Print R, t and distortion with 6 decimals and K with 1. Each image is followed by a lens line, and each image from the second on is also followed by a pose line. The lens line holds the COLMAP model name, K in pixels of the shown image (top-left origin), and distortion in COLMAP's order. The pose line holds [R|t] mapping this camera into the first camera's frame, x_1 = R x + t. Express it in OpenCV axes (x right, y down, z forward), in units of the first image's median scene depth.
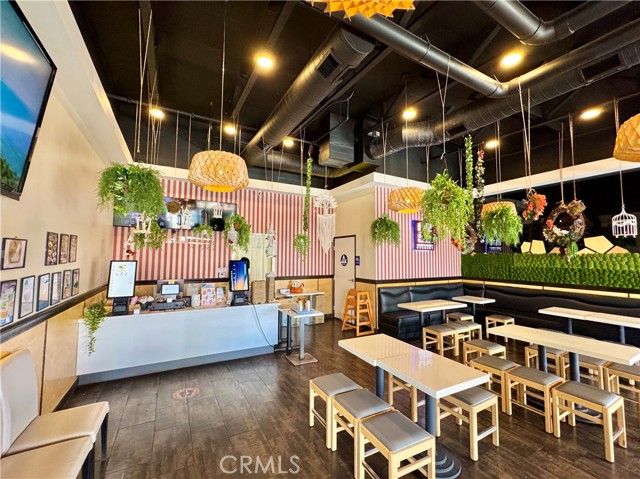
lens RADIAL K [[264.9, 0, 321.9], [0, 264.9, 238.4], [0, 0, 1]] dist [0.000322, 0.000193]
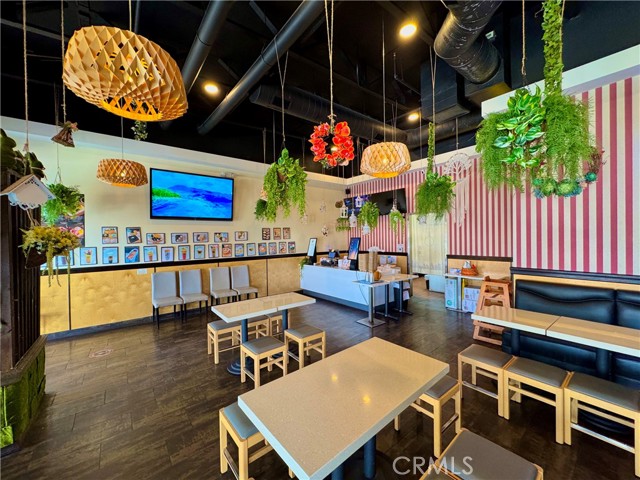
lens RADIAL K [[264.9, 0, 321.9], [0, 264.9, 238.9], [0, 0, 1]] dist [0.000322, 0.000193]
pose [[0.169442, -0.001470, -0.985539, 0.977772], [0.086518, 0.996160, 0.013389, 0.052991], [0.981735, -0.087535, 0.168918, 0.584193]]
